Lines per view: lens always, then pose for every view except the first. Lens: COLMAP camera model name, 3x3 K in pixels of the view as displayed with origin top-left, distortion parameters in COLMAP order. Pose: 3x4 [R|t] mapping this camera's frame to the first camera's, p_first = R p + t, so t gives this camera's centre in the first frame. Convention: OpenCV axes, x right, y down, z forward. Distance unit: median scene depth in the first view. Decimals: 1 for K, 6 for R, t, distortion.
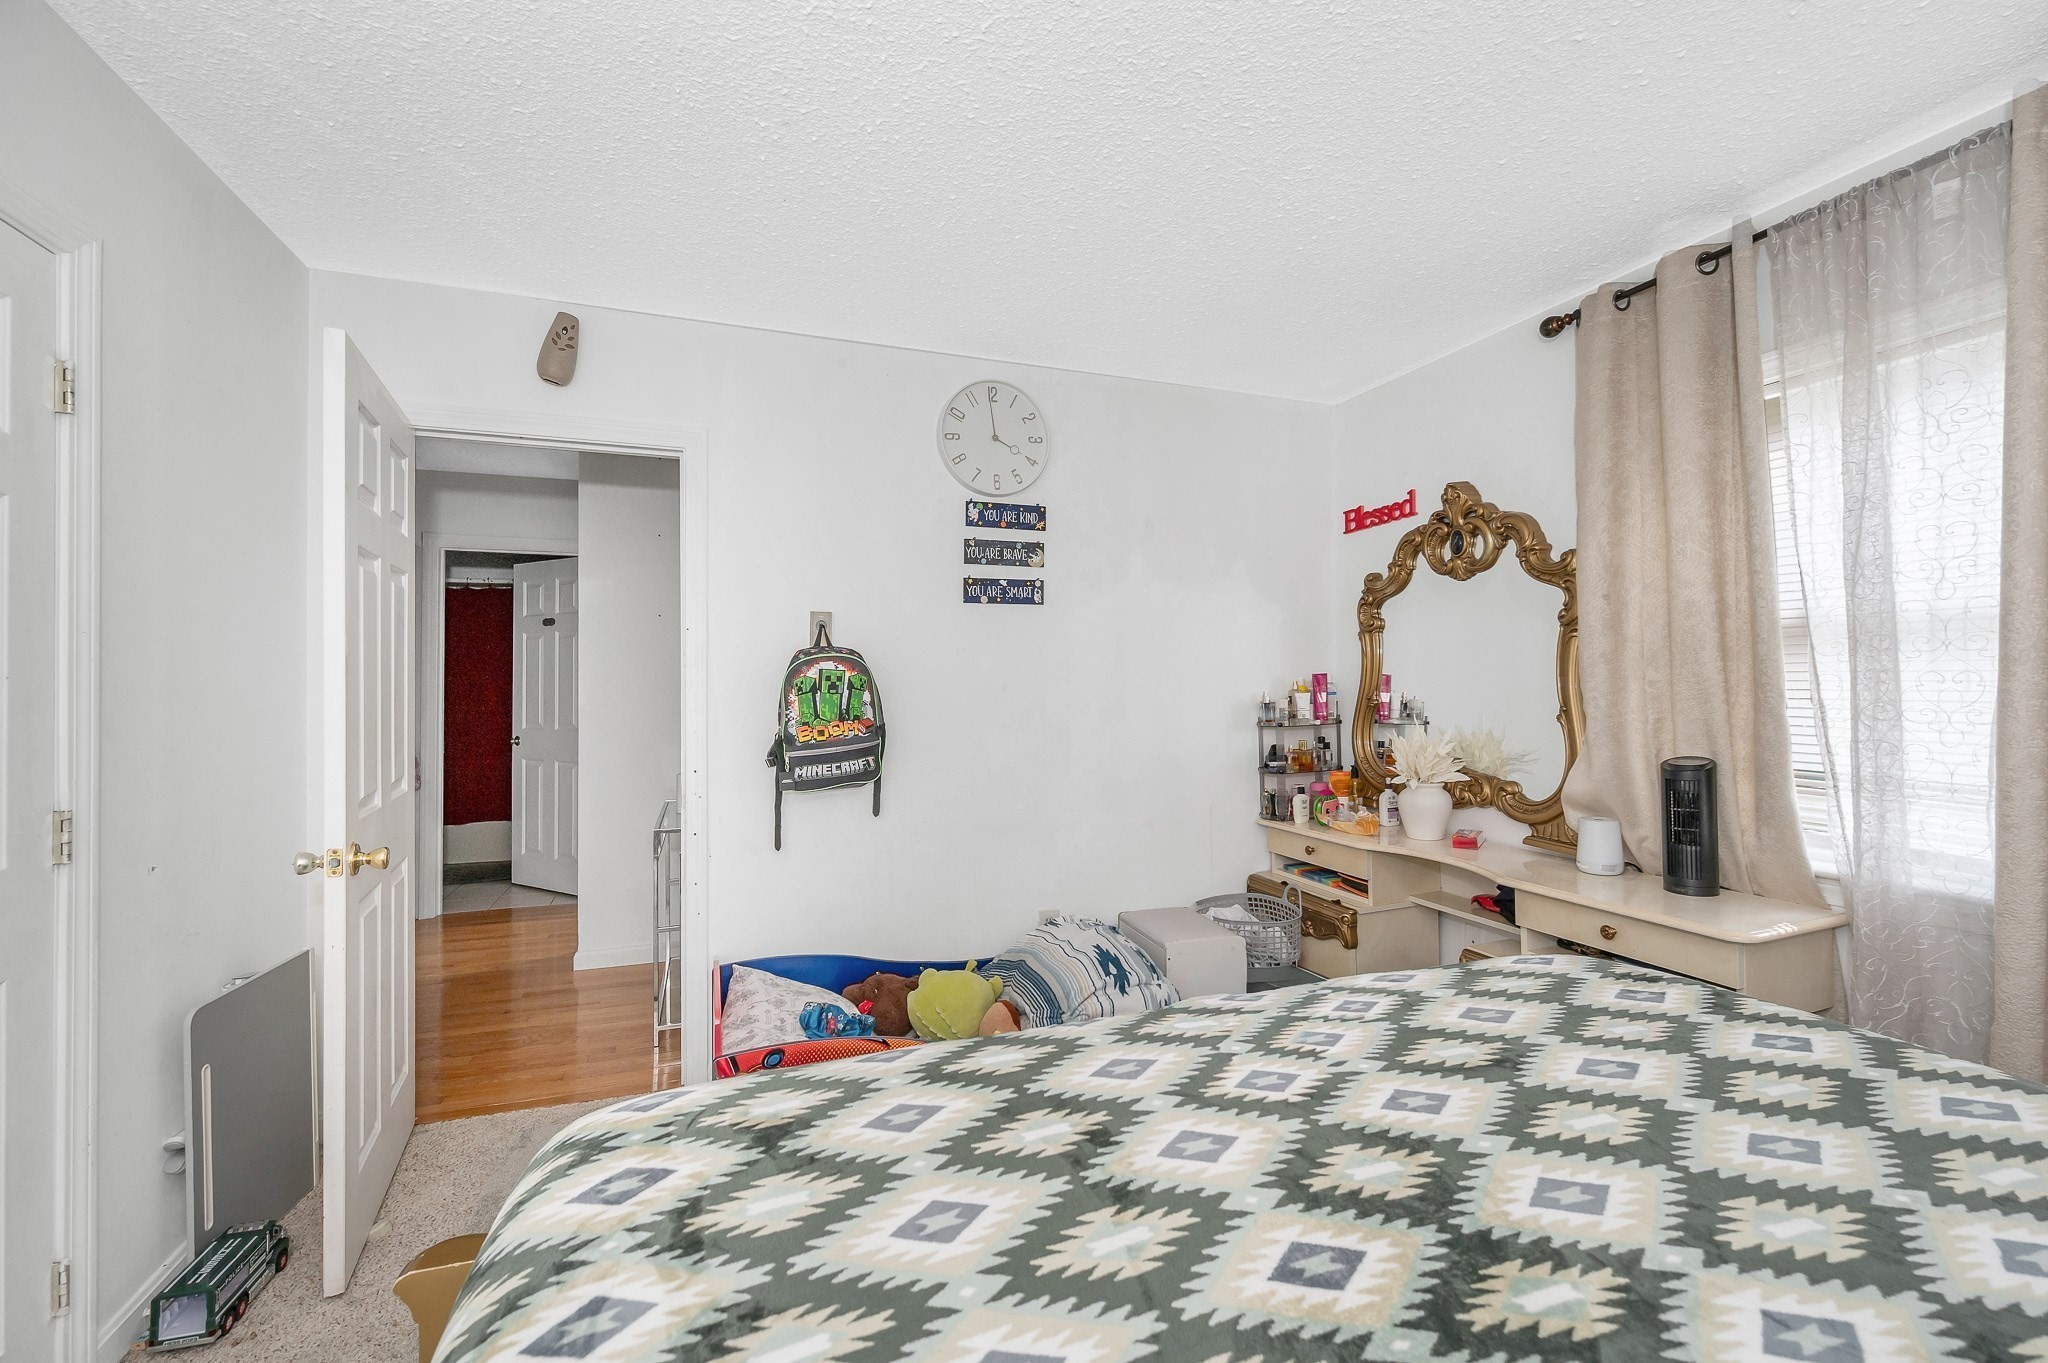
lens RADIAL K [[885.4, 0, 968.2], [0, 885.4, 669.5], [0, 0, 1]] dist [-0.003091, 0.000915]
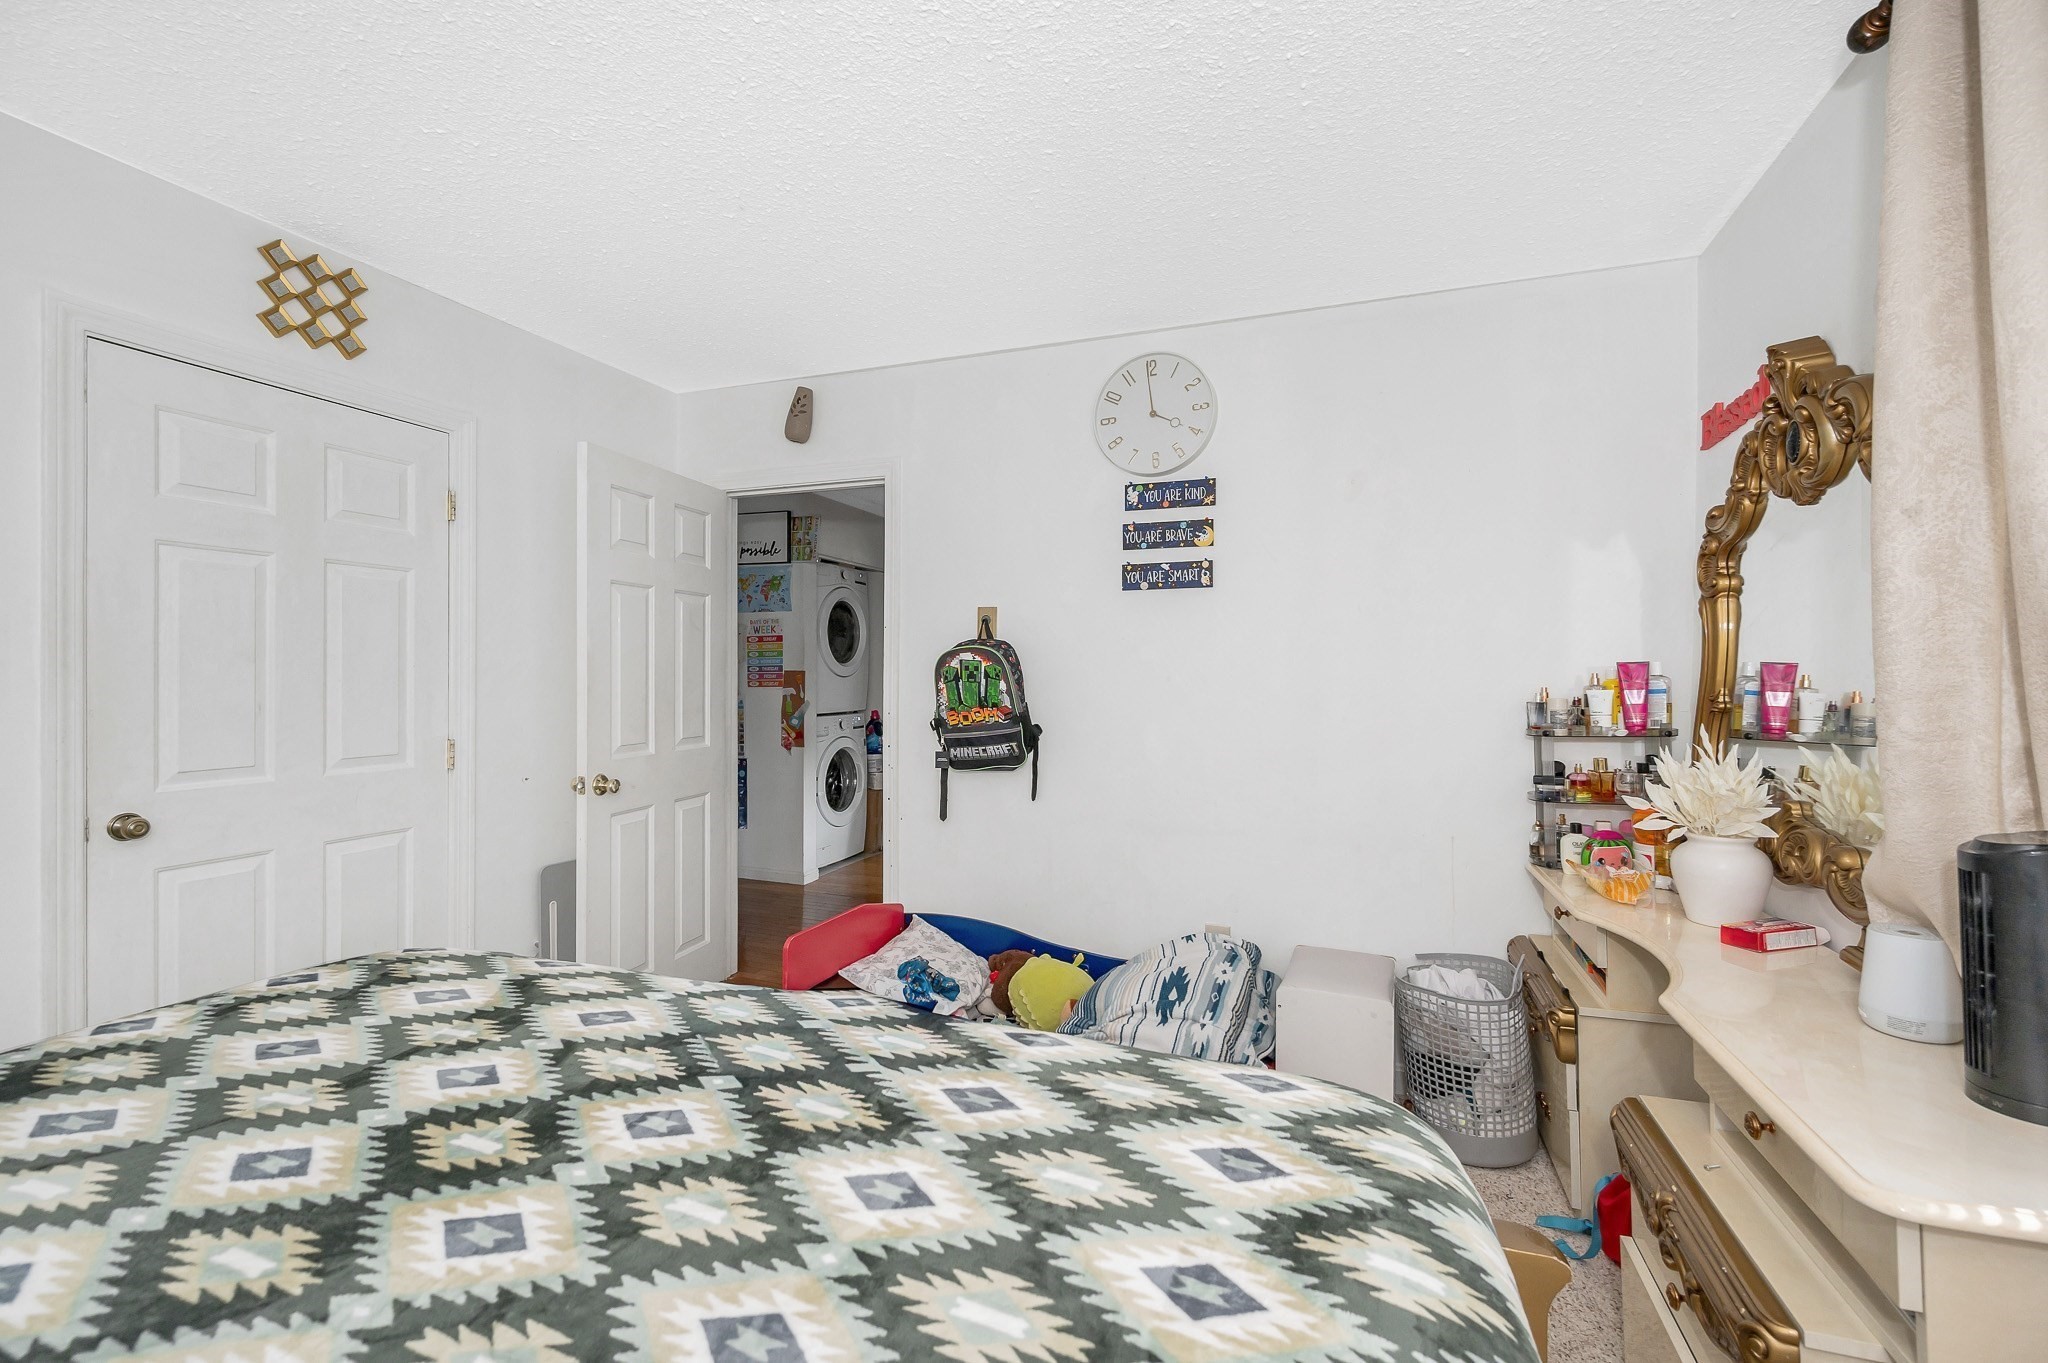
lens RADIAL K [[846.9, 0, 1006.6], [0, 846.9, 669.2], [0, 0, 1]] dist [-0.001981, -0.000014]
pose [[0.762988, 0.000400, -0.646413, 0.510494], [0.004248, 0.999975, 0.005634, 0.005112], [0.646399, -0.007044, 0.762967, 0.214598]]
